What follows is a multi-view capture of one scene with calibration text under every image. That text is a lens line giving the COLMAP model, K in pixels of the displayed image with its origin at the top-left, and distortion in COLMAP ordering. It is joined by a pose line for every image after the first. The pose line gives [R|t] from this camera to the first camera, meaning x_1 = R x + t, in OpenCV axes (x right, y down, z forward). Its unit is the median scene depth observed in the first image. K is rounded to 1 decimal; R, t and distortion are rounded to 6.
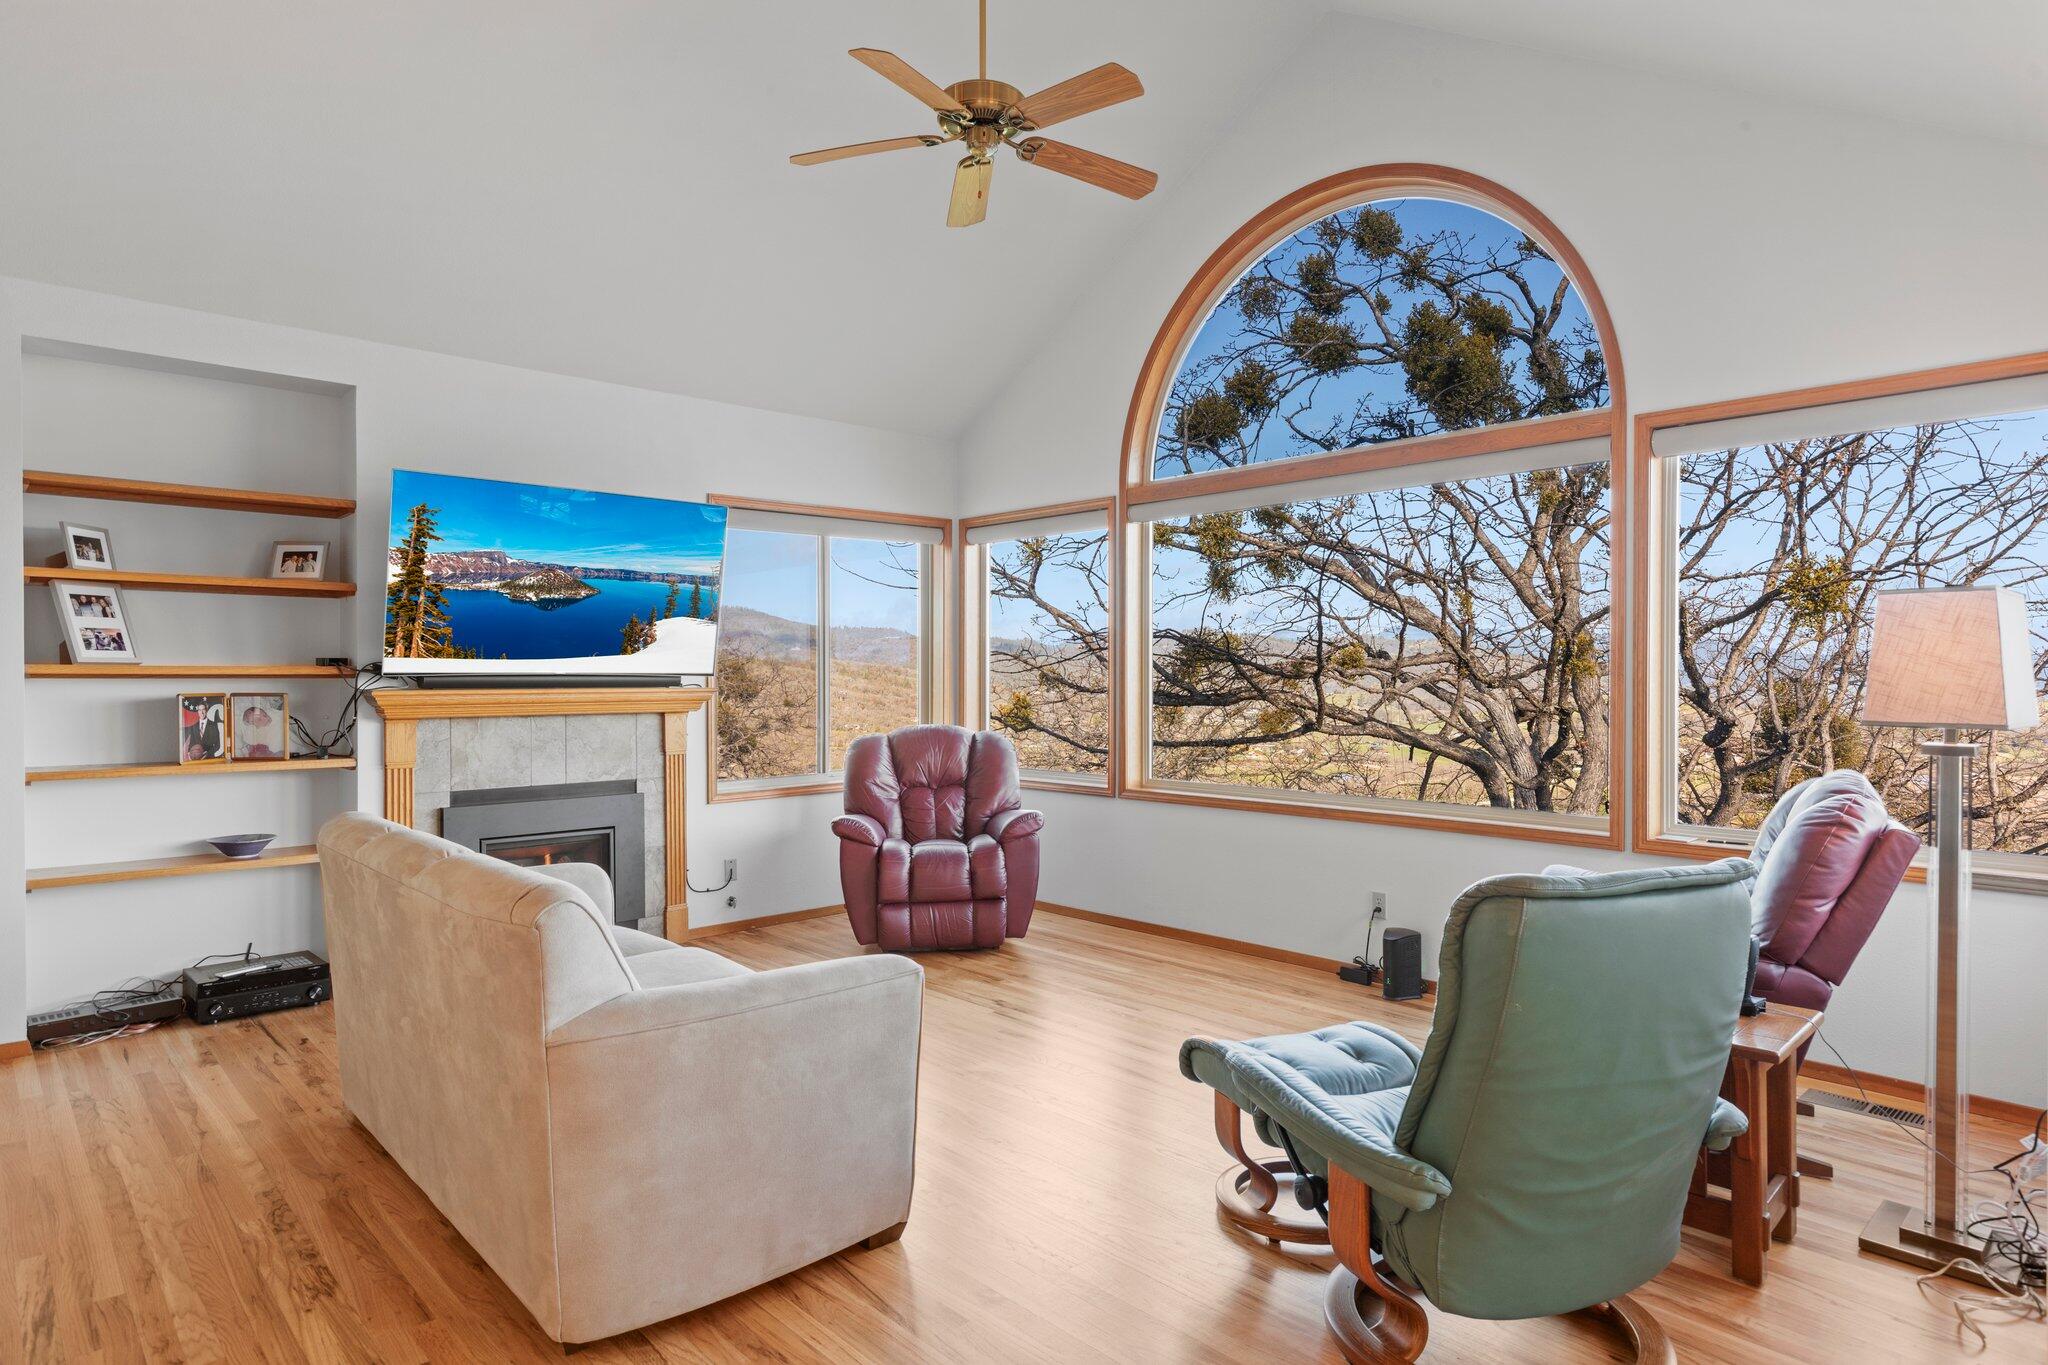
lens RADIAL K [[1153.8, 0, 1045.8], [0, 1153.8, 680.8], [0, 0, 1]] dist [0.003981, 0.001110]
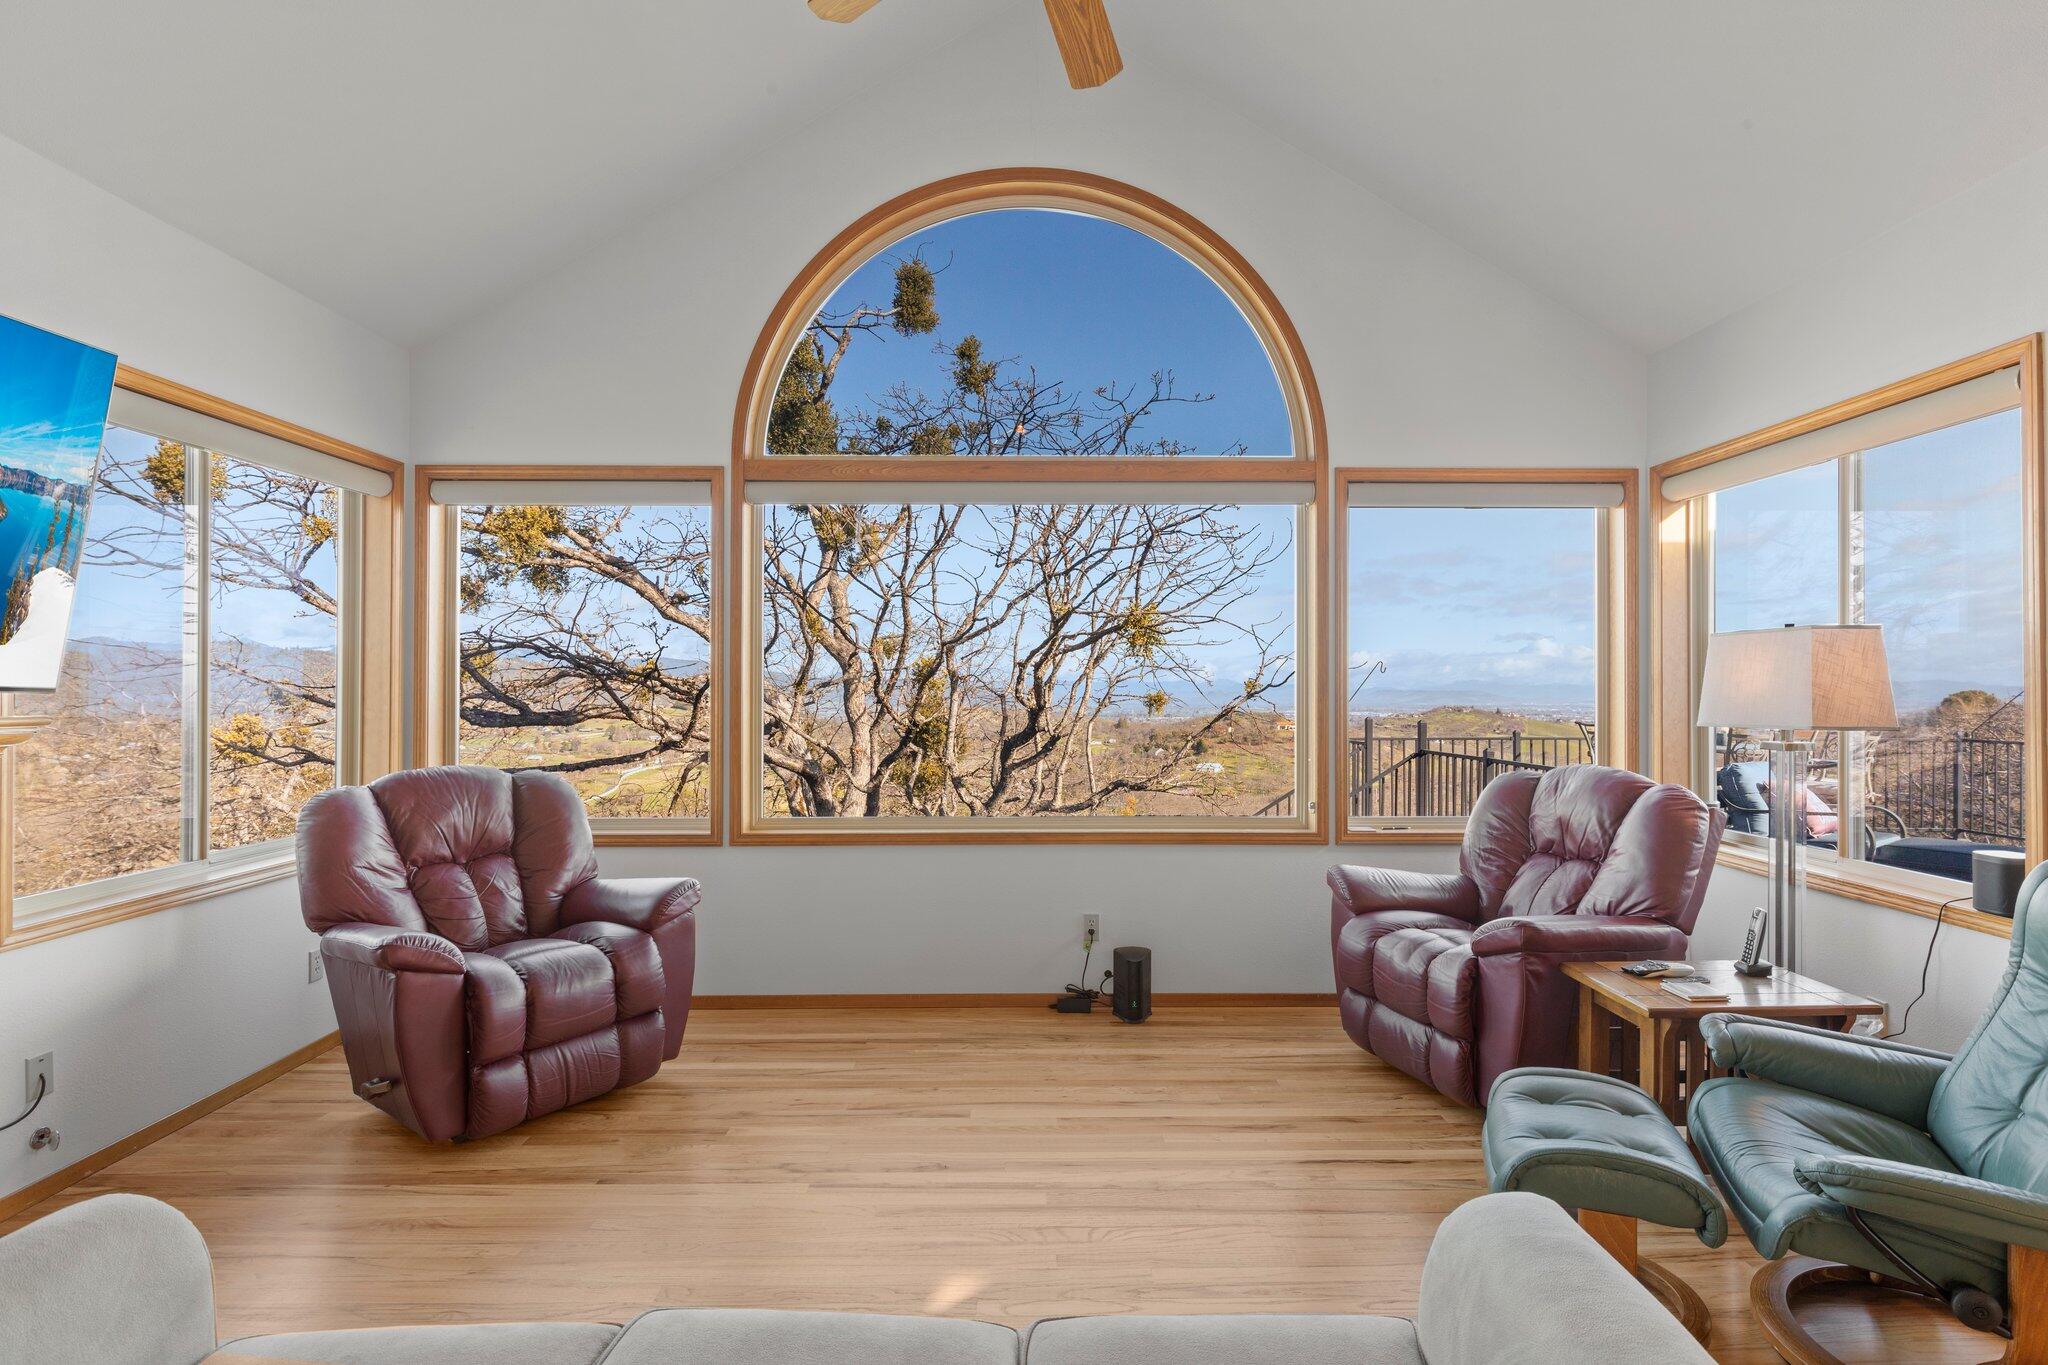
lens RADIAL K [[982.1, 0, 1024.0], [0, 982.1, 682.5], [0, 0, 1]] dist [-0.011184, -0.000264]
pose [[0.681366, 0.007589, 0.731903, -0.361526], [0.003211, 0.999906, -0.013357, -0.001319], [-0.731935, 0.011452, 0.681278, 0.481564]]
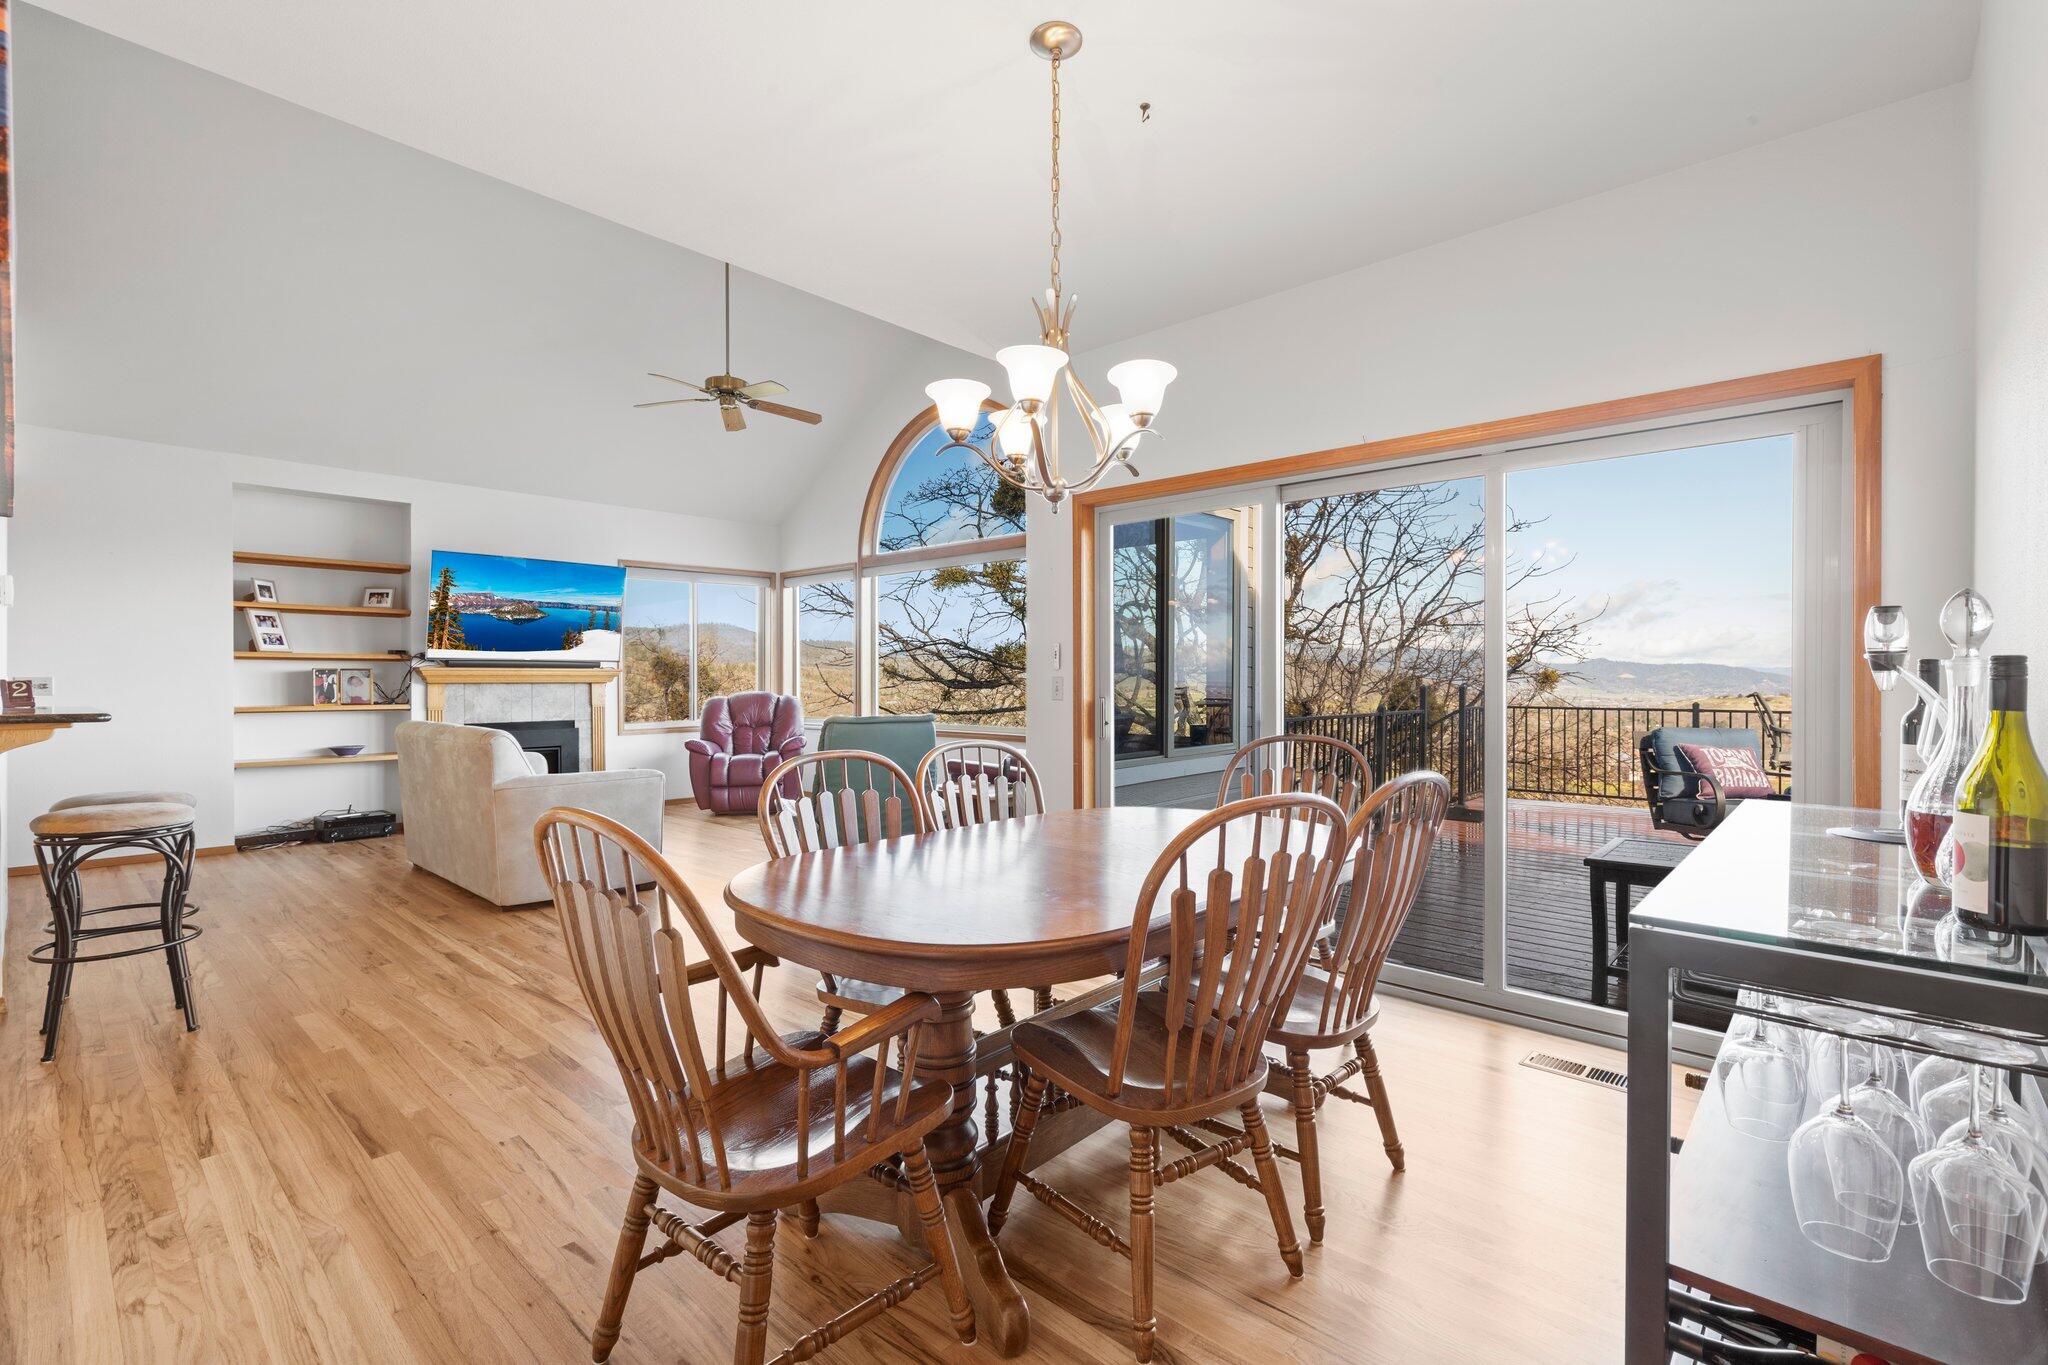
lens RADIAL K [[922.2, 0, 1041.4], [0, 922.2, 681.9], [0, 0, 1]] dist [0.003699, 0.000576]
pose [[0.997461, 0.000282, 0.071216, 0.300727], [-0.000136, 0.999998, -0.002055, 0.033546], [-0.071217, 0.002040, 0.997459, -0.540014]]
